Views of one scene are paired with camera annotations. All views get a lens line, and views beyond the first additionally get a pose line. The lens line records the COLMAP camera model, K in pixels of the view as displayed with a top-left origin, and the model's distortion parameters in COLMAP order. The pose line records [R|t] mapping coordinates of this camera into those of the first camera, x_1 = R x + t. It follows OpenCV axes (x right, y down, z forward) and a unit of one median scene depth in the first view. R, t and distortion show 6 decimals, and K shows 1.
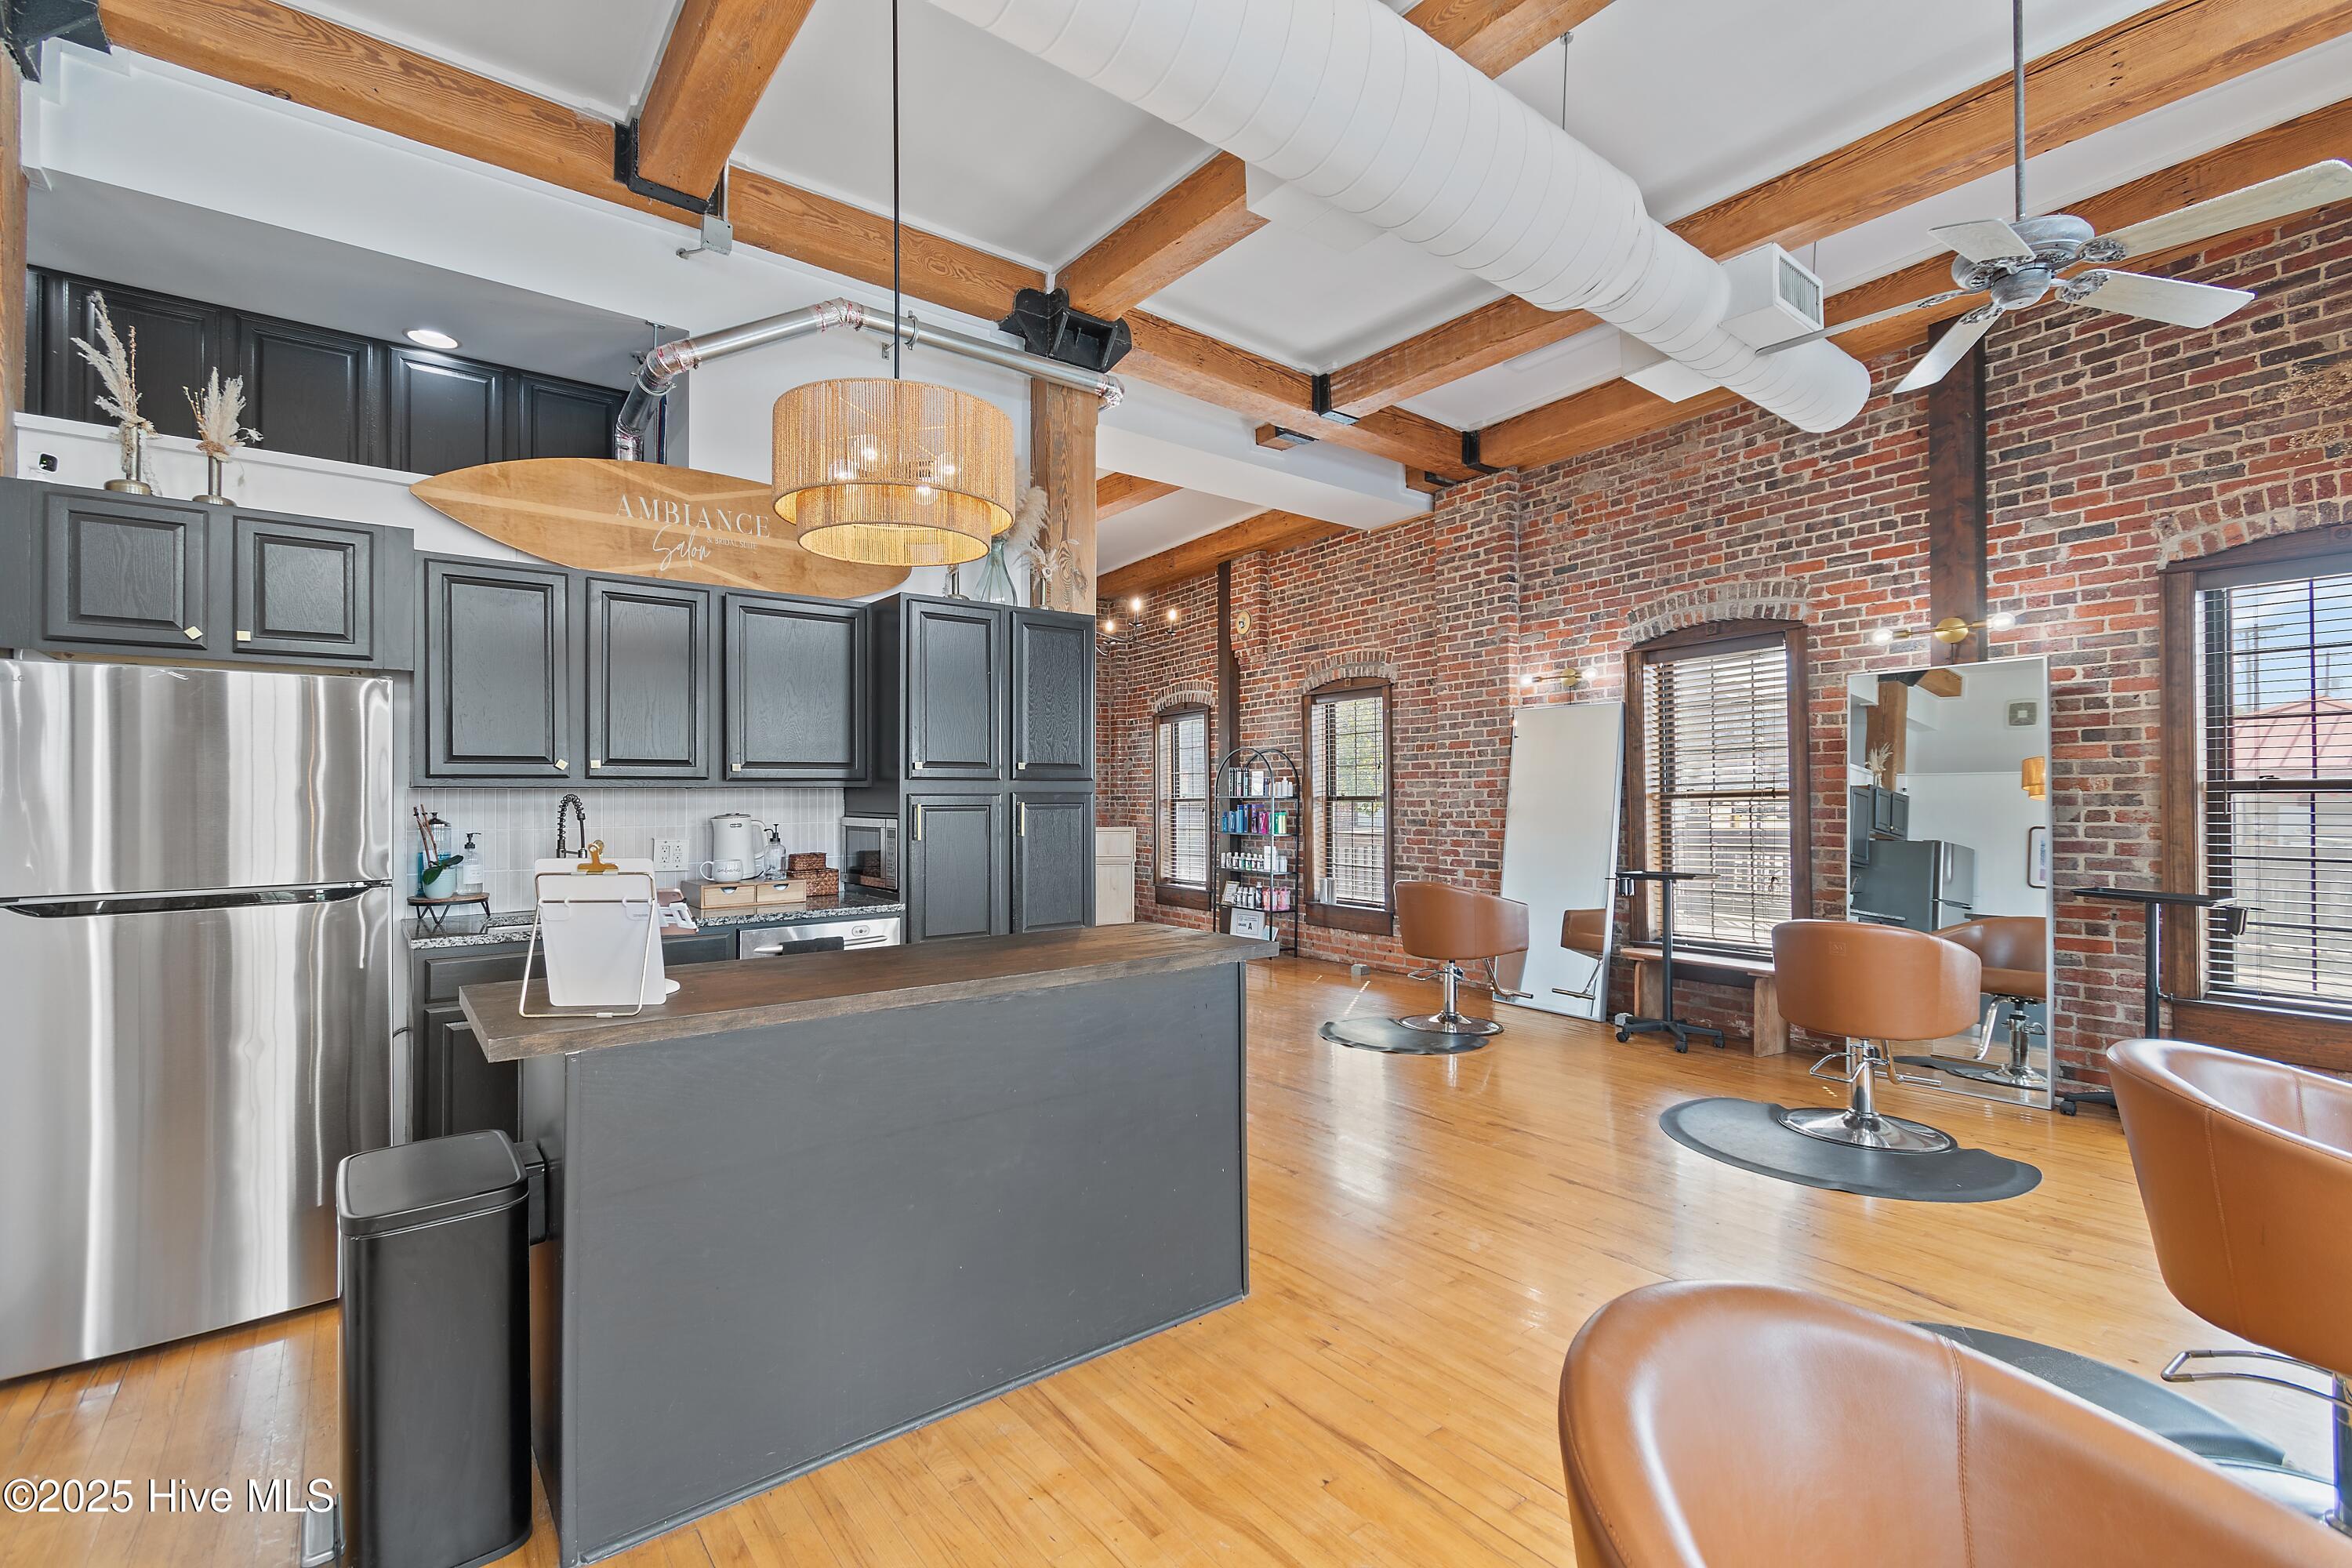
lens RADIAL K [[1047.4, 0, 1191.3], [0, 1047.4, 767.2], [0, 0, 1]] dist [0.007968, -0.002590]
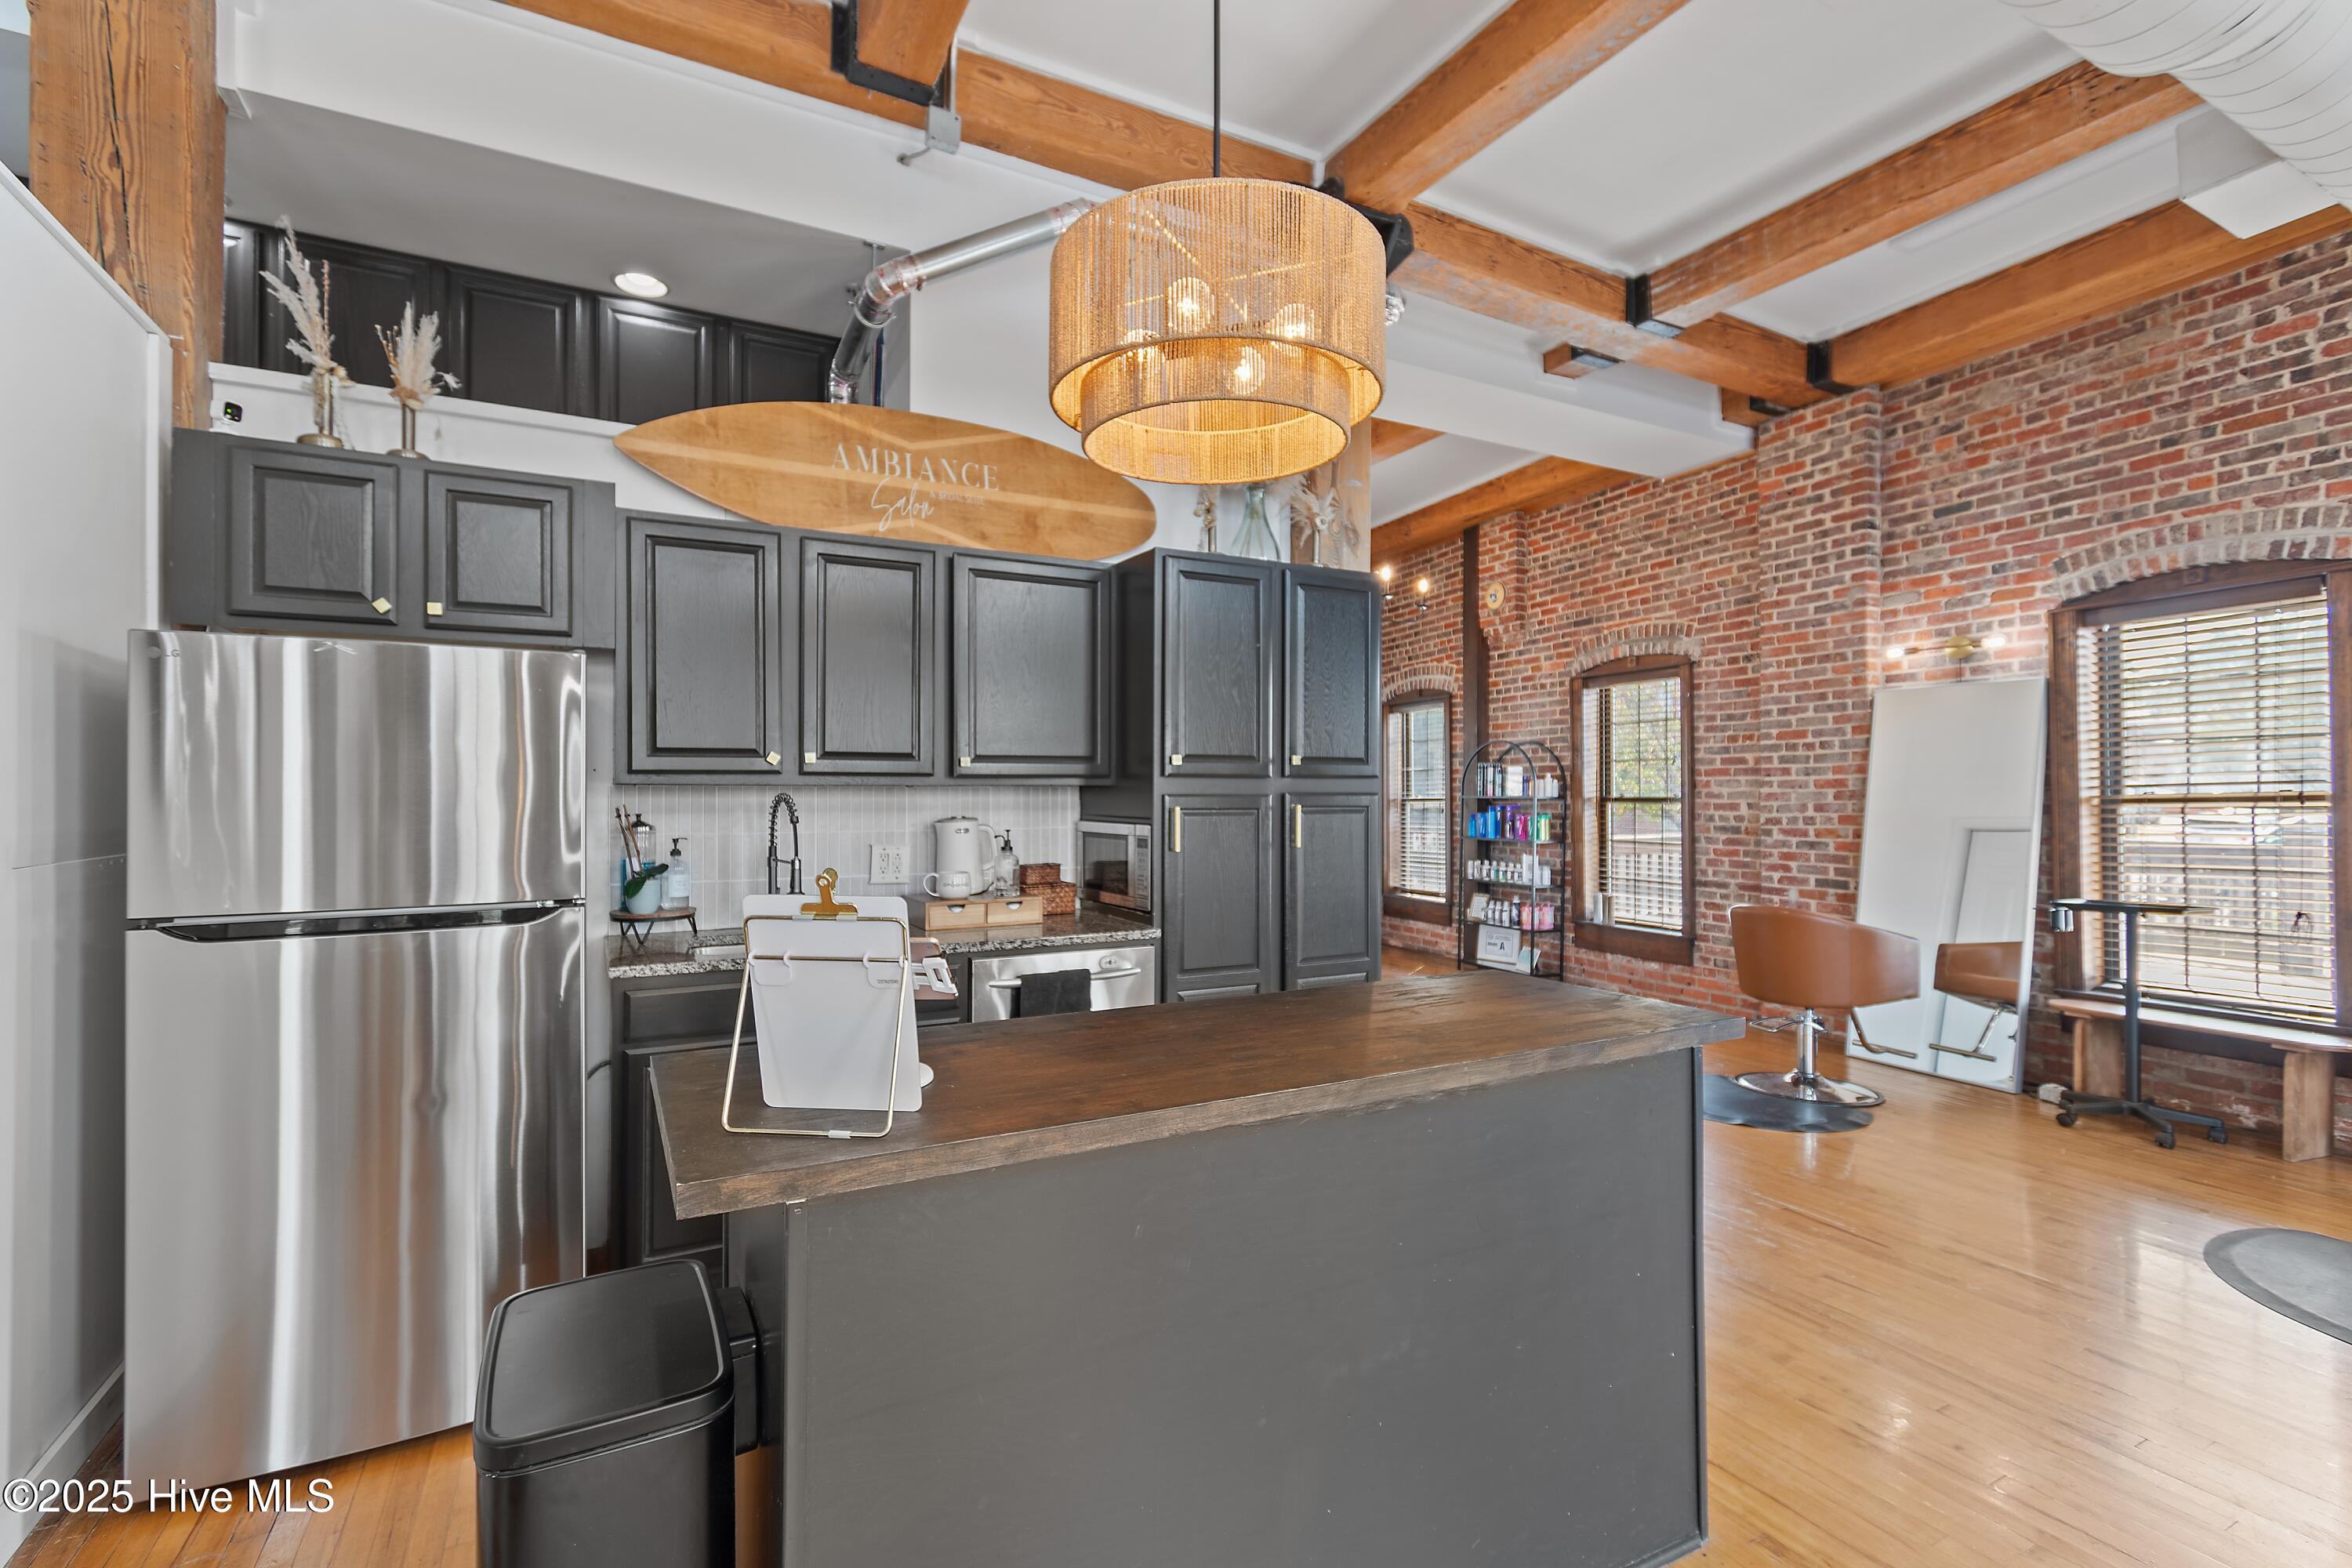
lens RADIAL K [[1047.4, 0, 1181.2], [0, 1047.4, 764.3], [0, 0, 1]] dist [0.007968, -0.002590]
pose [[0.986308, 0.000524, -0.164911, -0.115239], [-0.000354, 0.999999, 0.001061, 0.001130], [0.164912, -0.000989, 0.986308, 0.186187]]
